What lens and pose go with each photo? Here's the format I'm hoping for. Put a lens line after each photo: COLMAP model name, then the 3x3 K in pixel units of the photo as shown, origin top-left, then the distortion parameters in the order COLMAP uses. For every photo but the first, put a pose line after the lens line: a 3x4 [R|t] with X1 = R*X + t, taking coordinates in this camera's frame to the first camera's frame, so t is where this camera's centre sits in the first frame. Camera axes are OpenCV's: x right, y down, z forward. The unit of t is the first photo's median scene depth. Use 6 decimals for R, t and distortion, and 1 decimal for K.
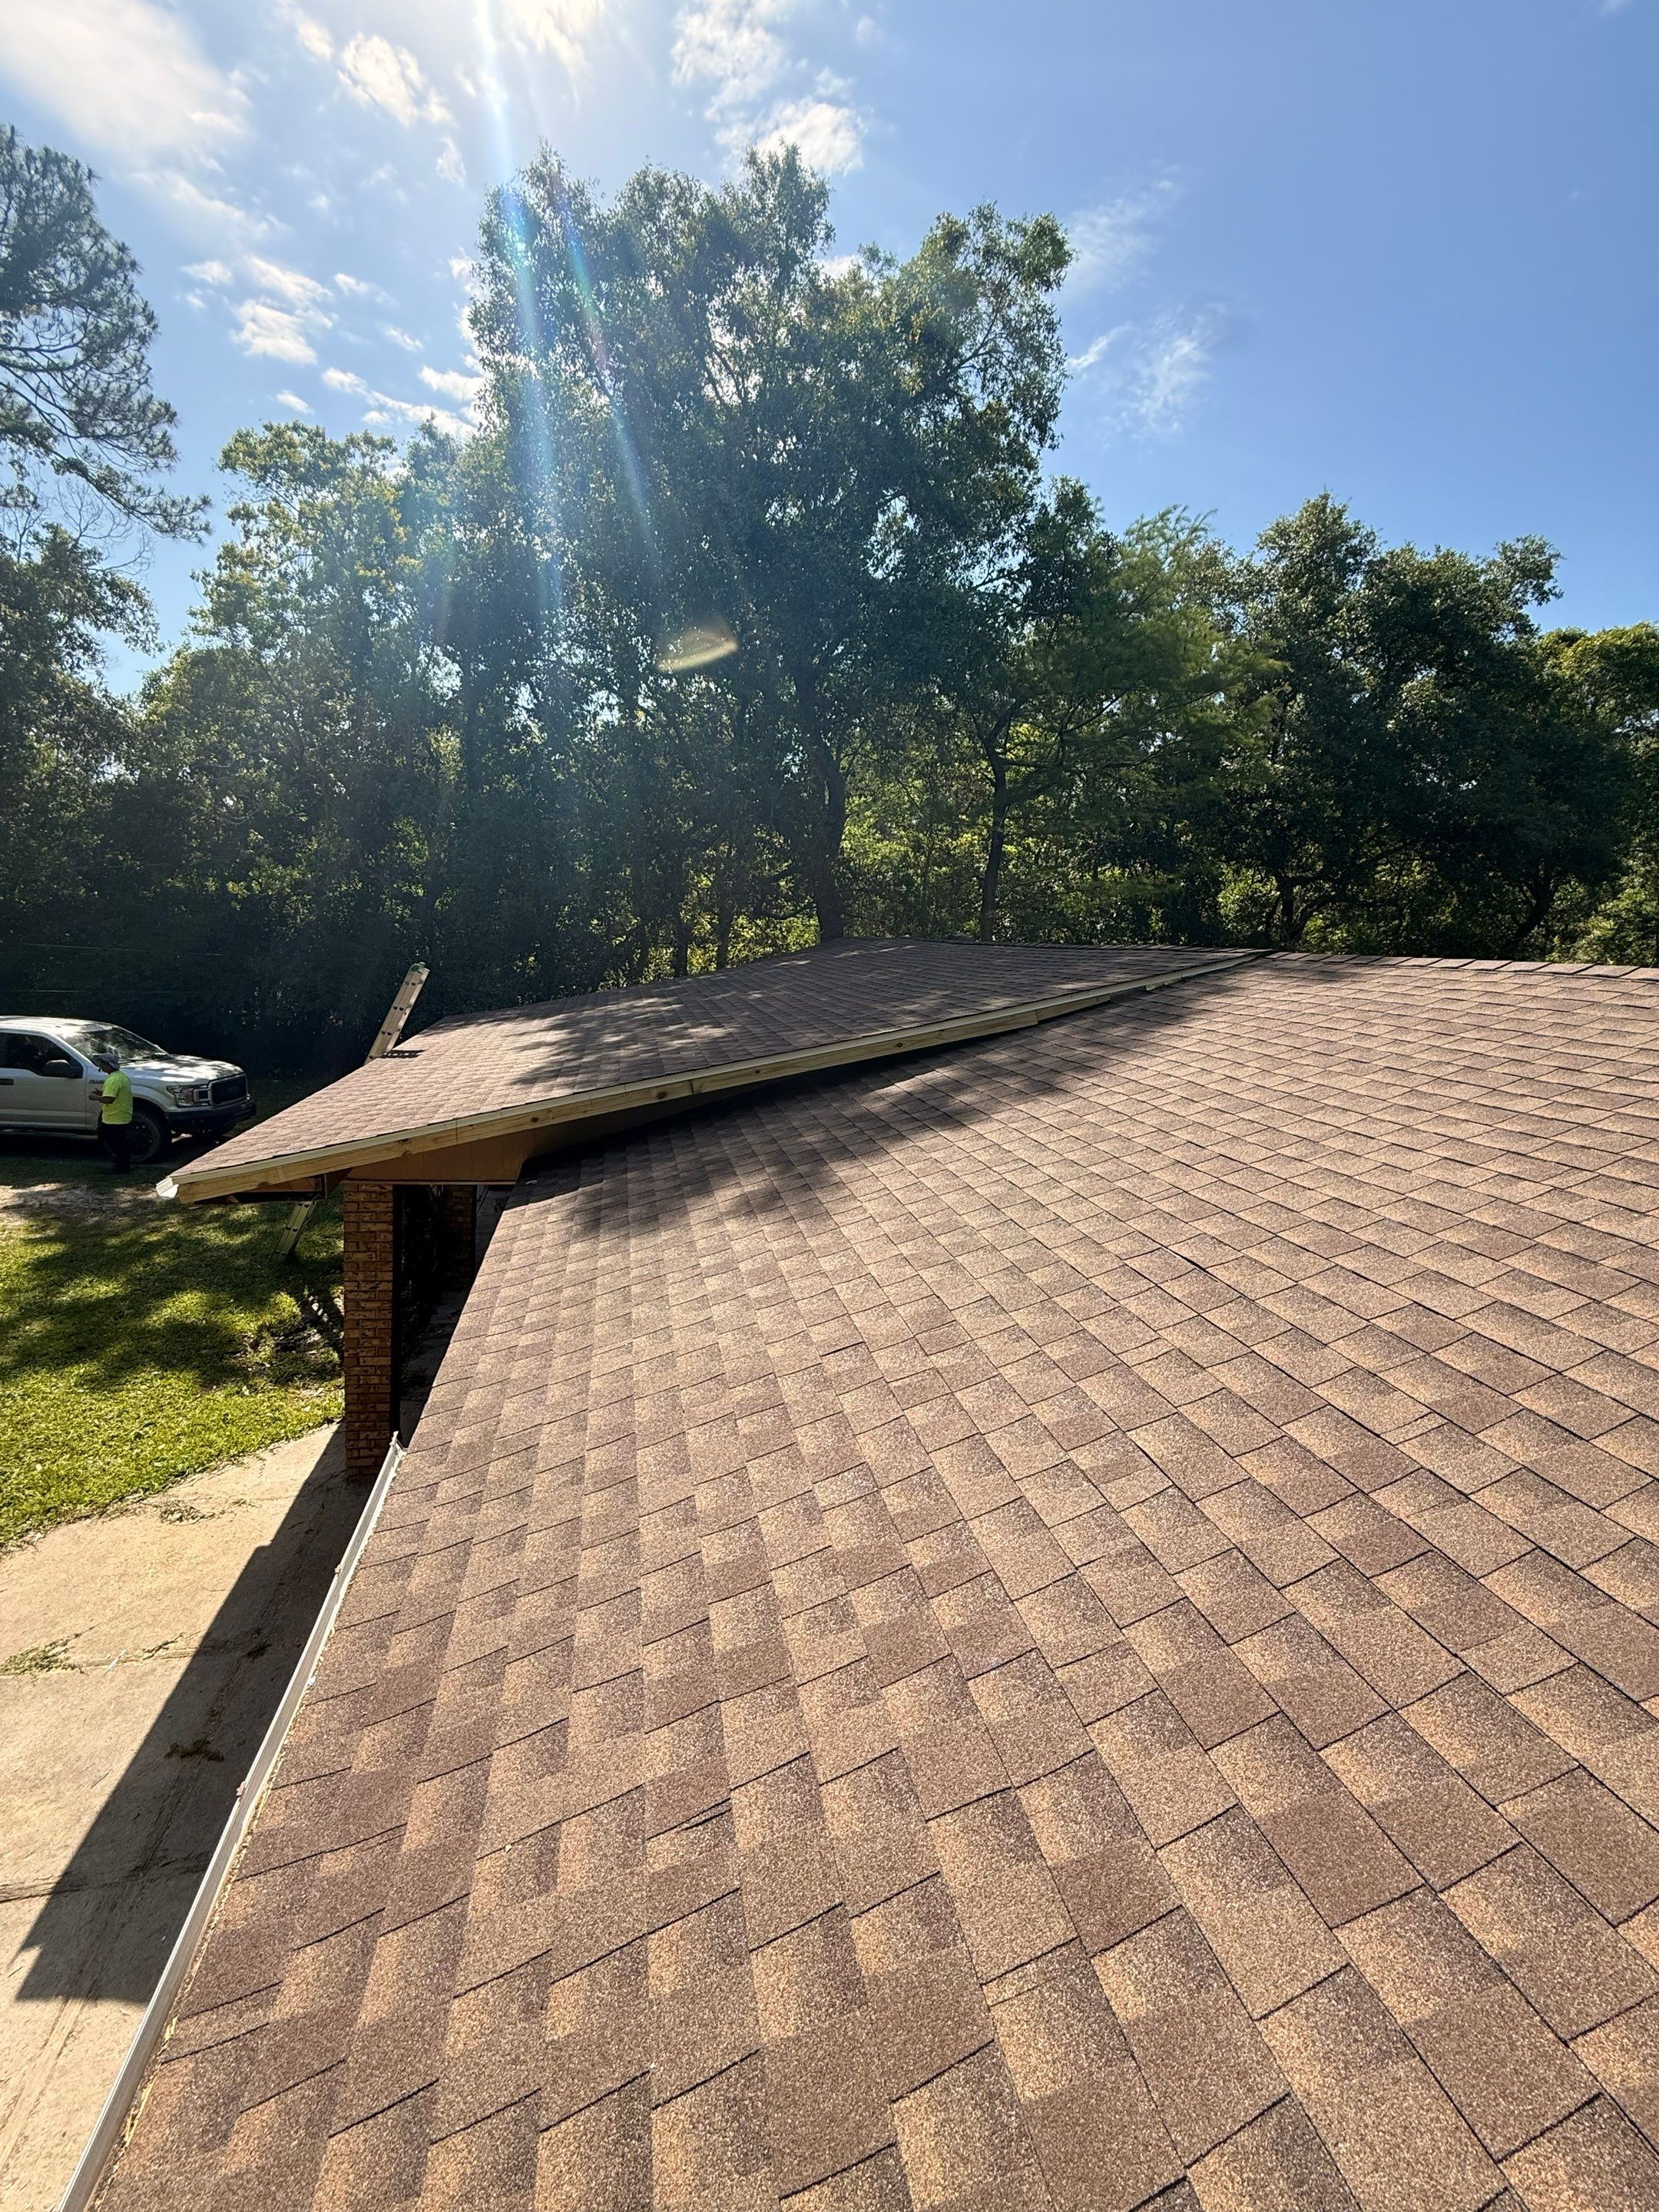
lens RADIAL K [[873.0, 0, 829.5], [0, 873.0, 1106.0], [0, 0, 1]] dist [0.003409, 0.000348]
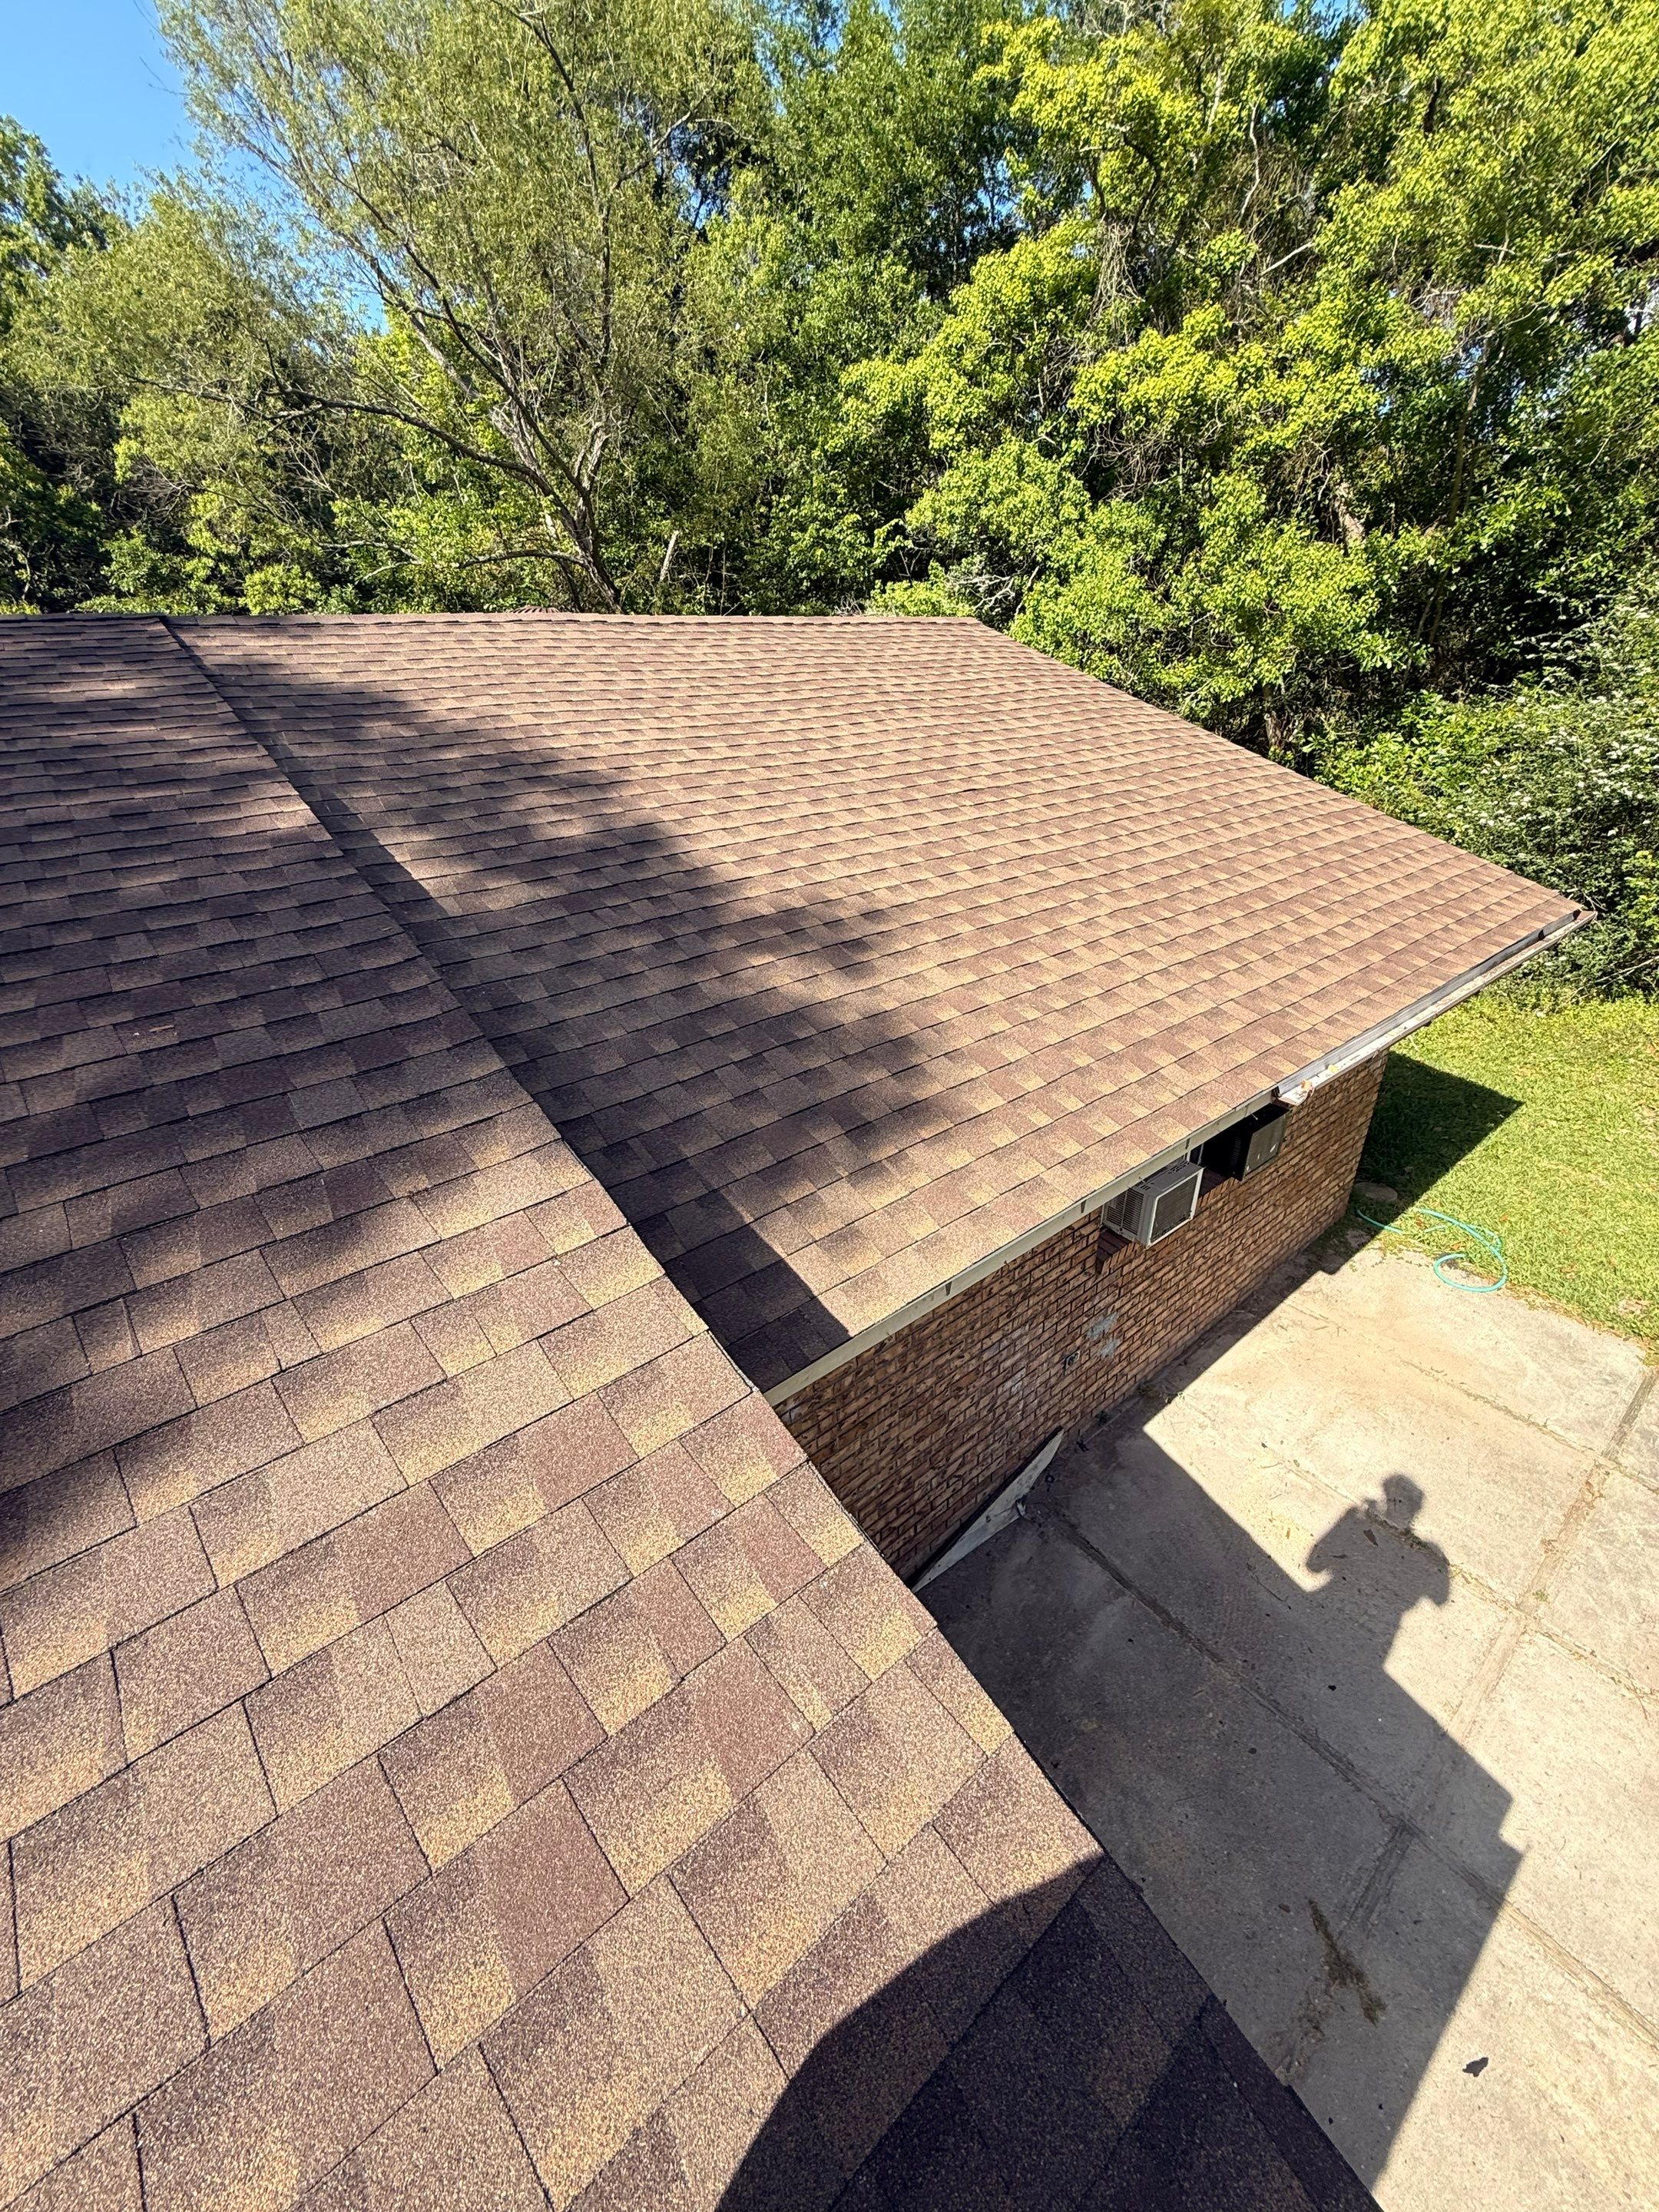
lens RADIAL K [[903.3, 0, 840.3], [0, 903.3, 1103.6], [0, 0, 1]] dist [0.009122, 0.000123]
pose [[-0.447586, -0.456146, 0.769154, -1.021501], [0.160518, 0.805167, 0.570911, -0.345206], [-0.879716, 0.378995, -0.287162, 1.673571]]
